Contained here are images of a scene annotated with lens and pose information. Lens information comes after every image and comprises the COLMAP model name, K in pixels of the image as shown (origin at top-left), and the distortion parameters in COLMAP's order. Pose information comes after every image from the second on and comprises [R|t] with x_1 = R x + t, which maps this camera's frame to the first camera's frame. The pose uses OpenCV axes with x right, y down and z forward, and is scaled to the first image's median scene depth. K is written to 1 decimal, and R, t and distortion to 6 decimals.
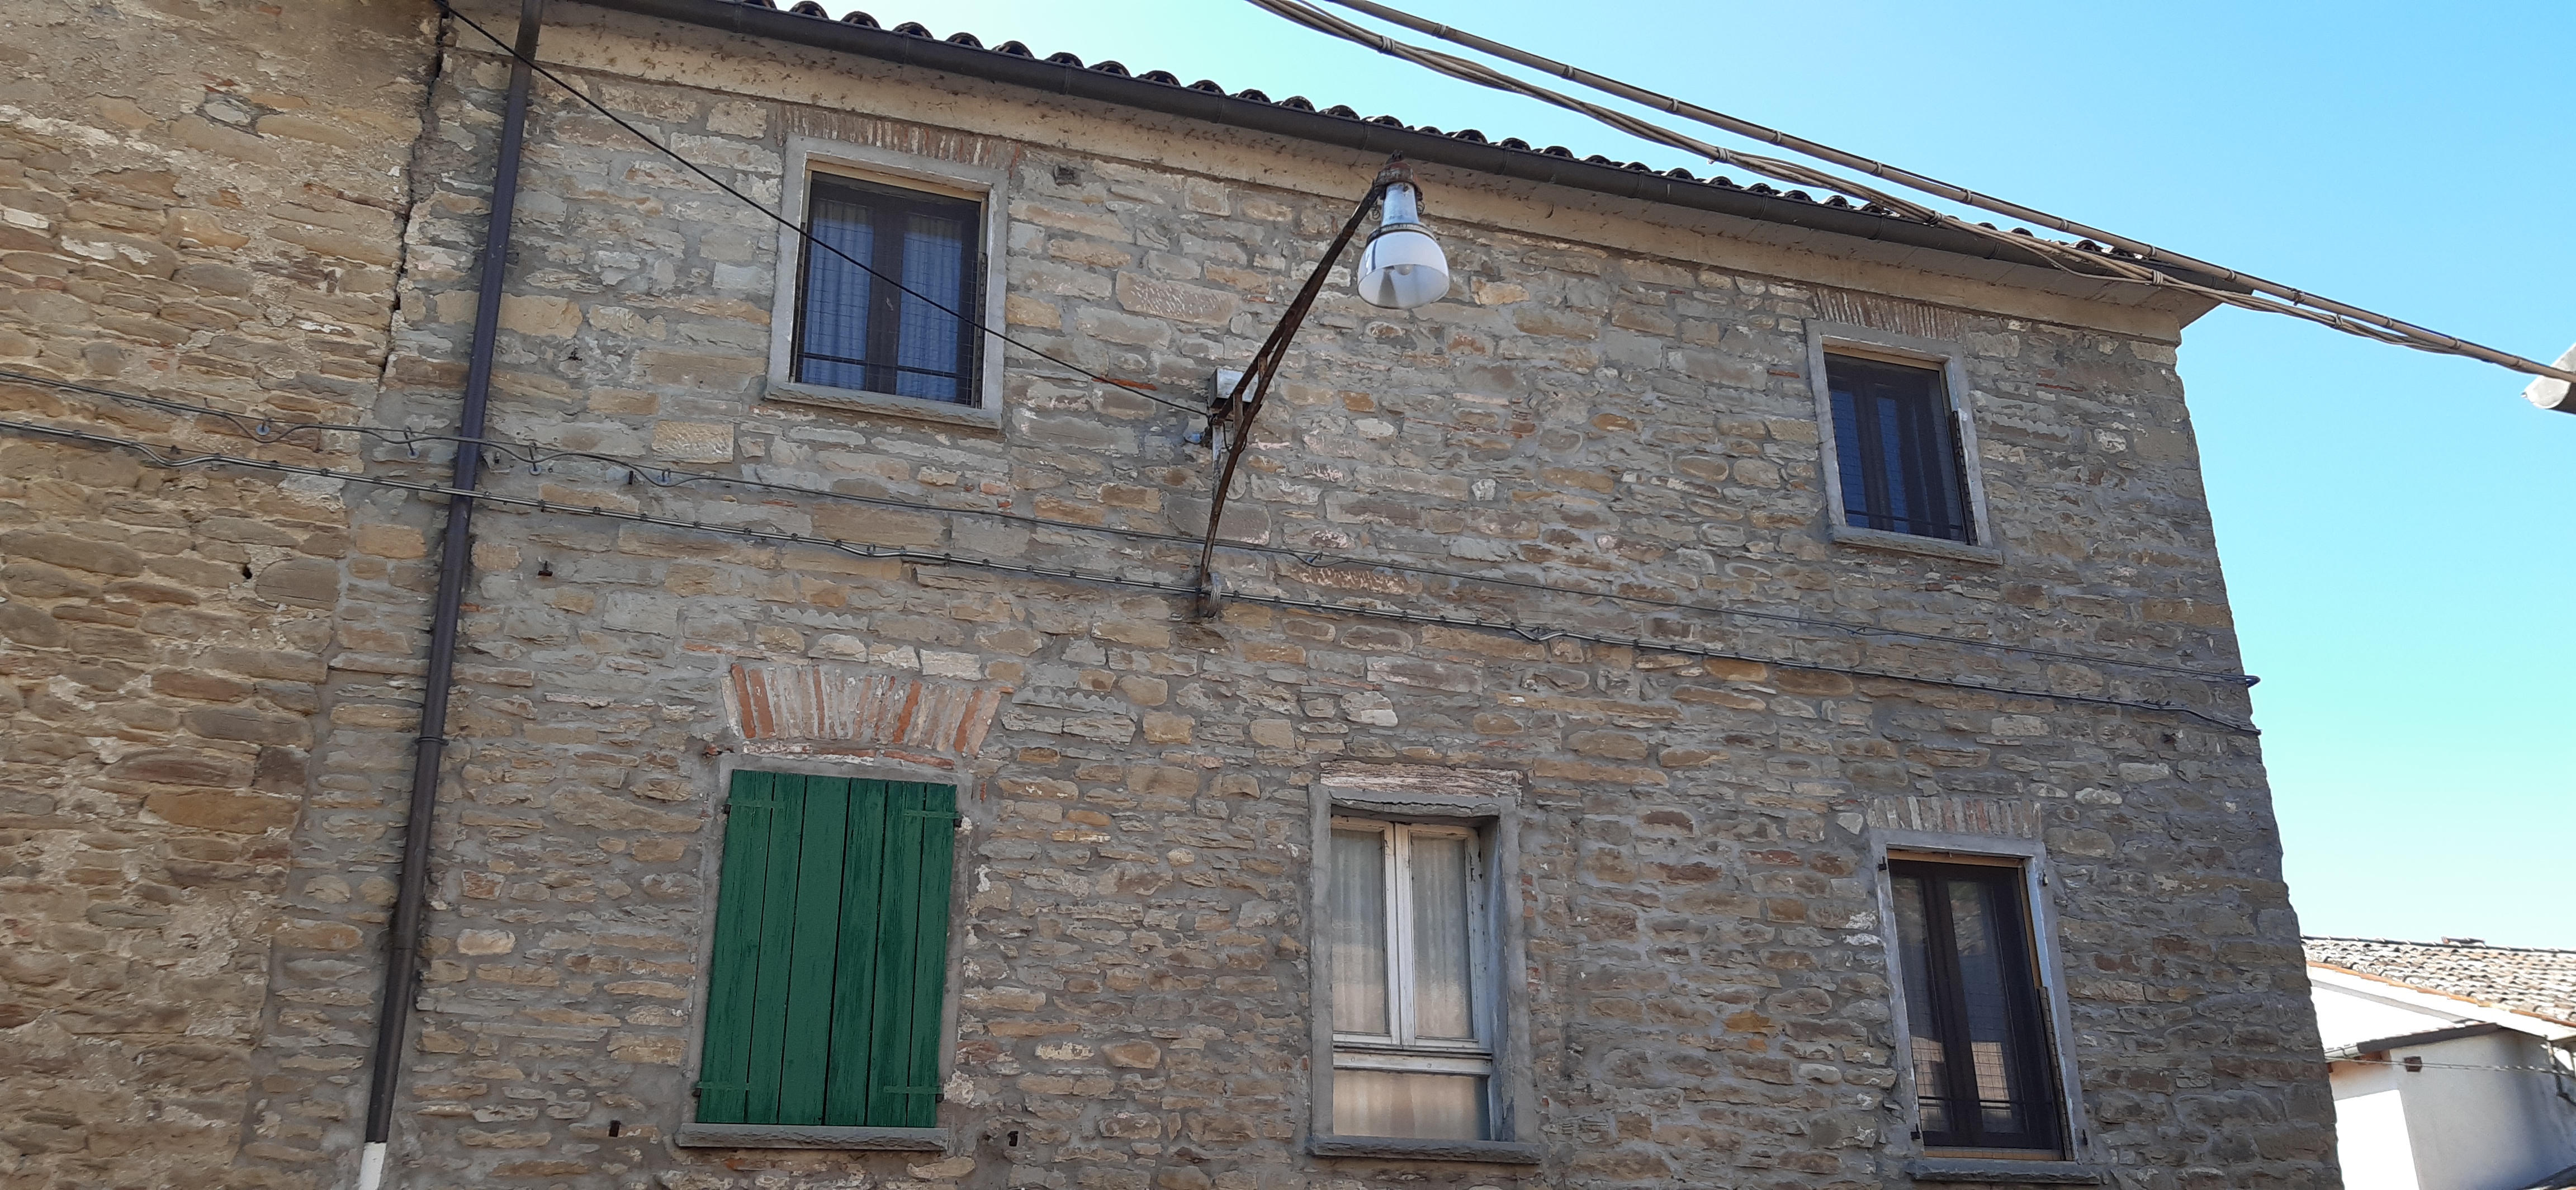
lens RADIAL K [[2006.2, 0, 1291.6], [0, 2006.2, 604.4], [0, 0, 1]] dist [0.071286, -0.119276]
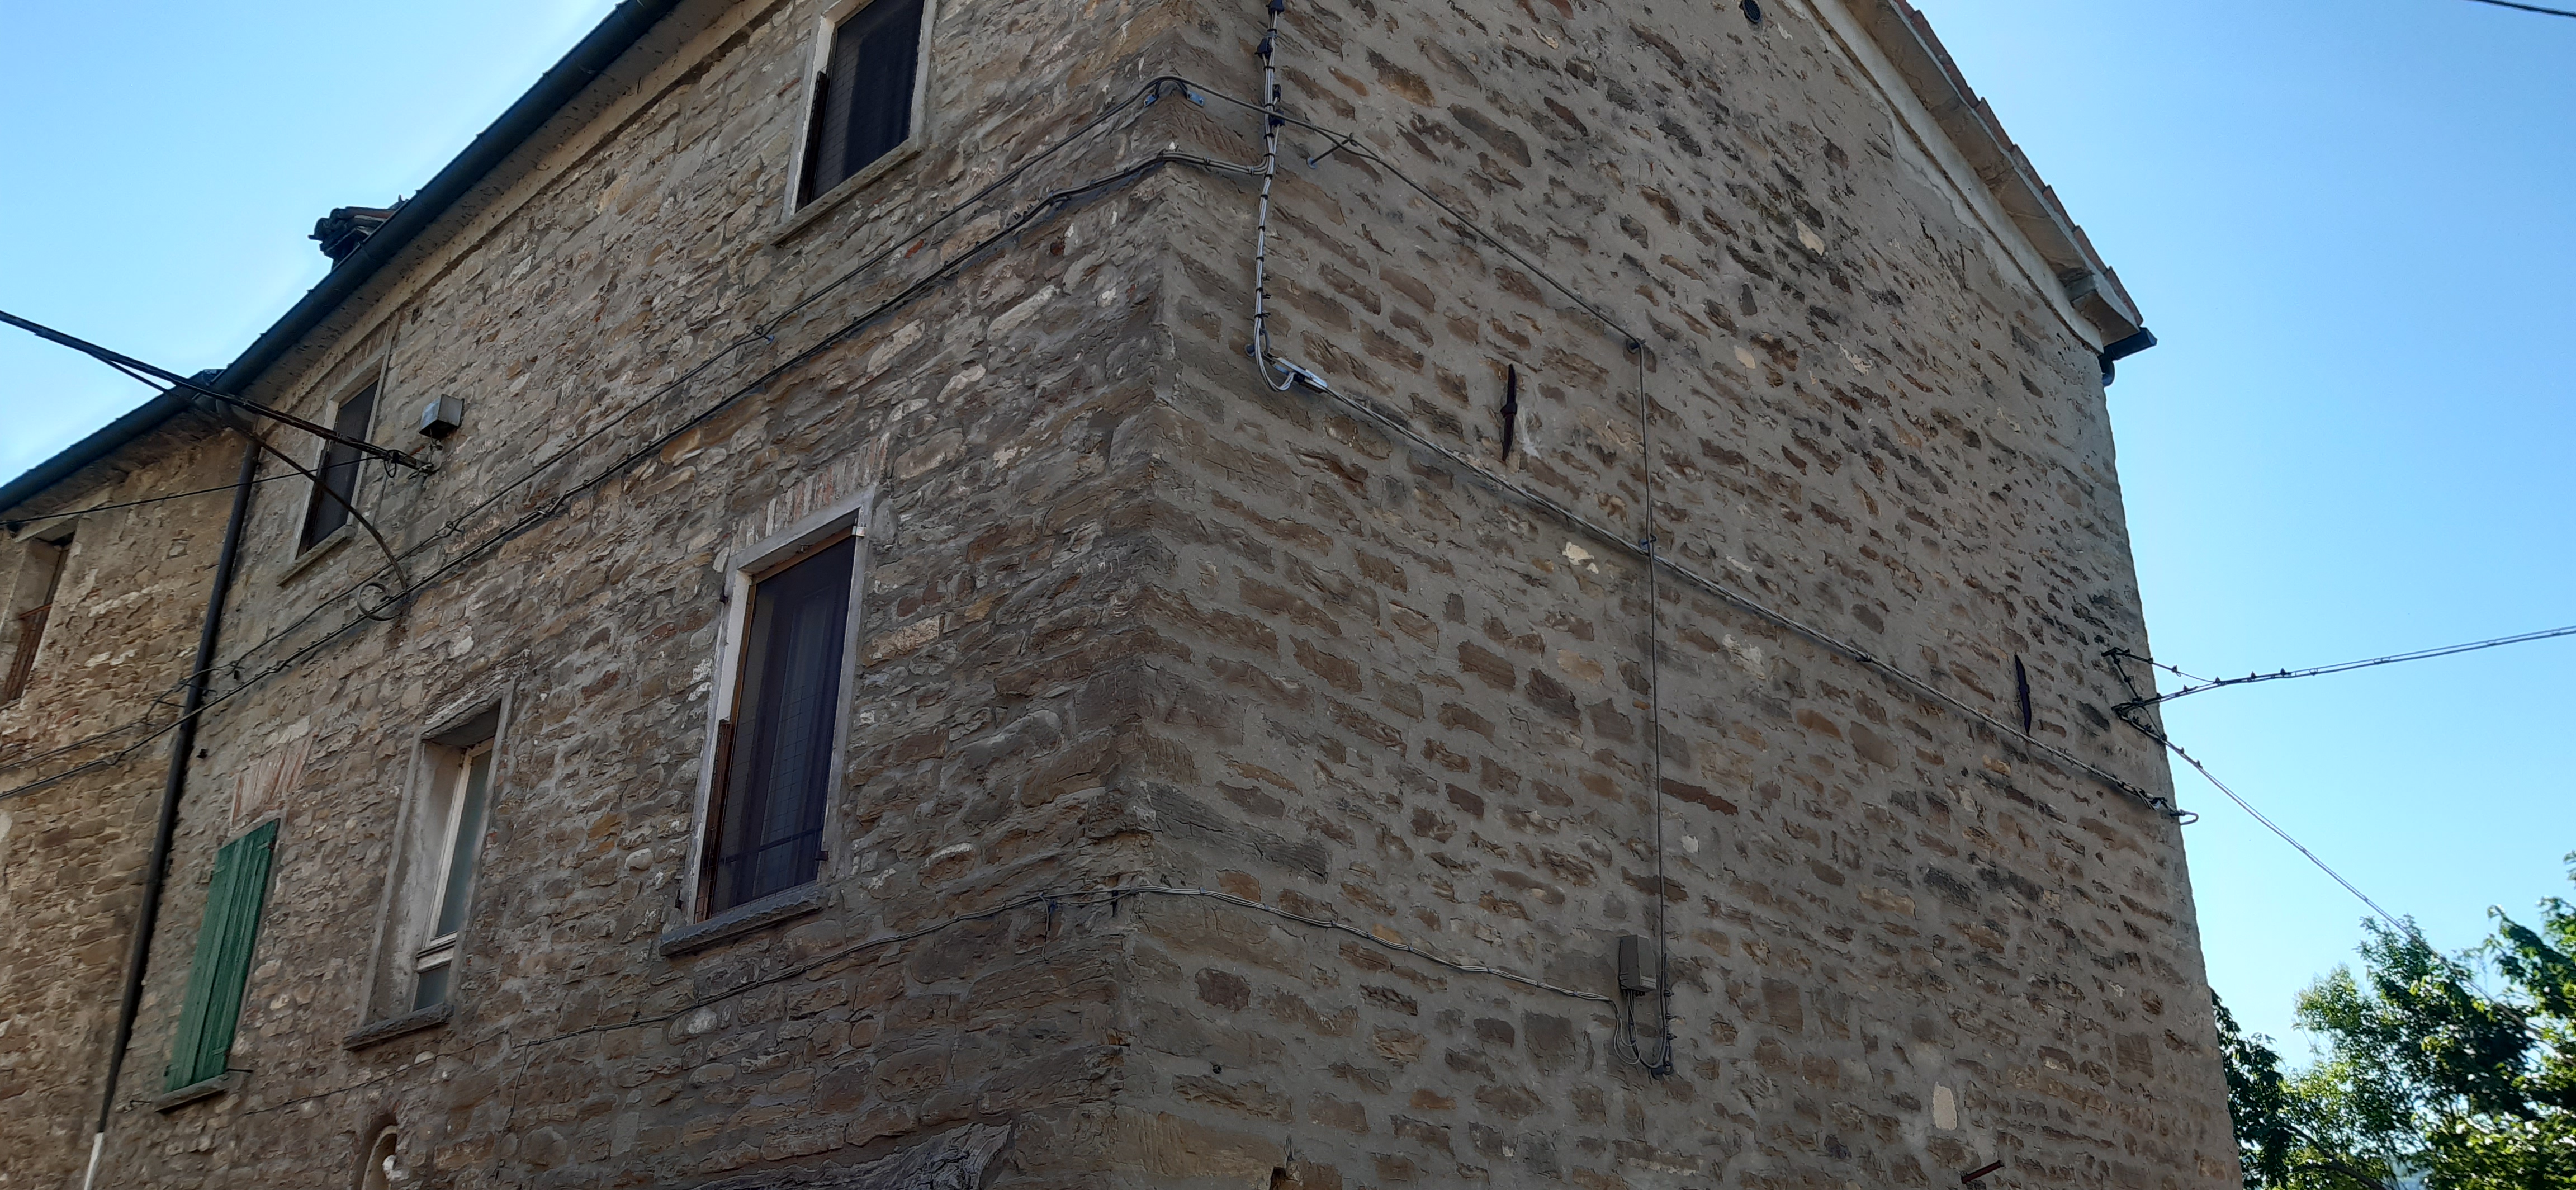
lens RADIAL K [[1958.8, 0, 1288.0], [0, 1958.8, 595.0], [0, 0, 1]] dist [0.074688, -0.136273]
pose [[0.462658, -0.346536, -0.816002, 1.153750], [0.305770, 0.926333, -0.220024, 0.410285], [0.832137, -0.147713, 0.534536, 0.822090]]
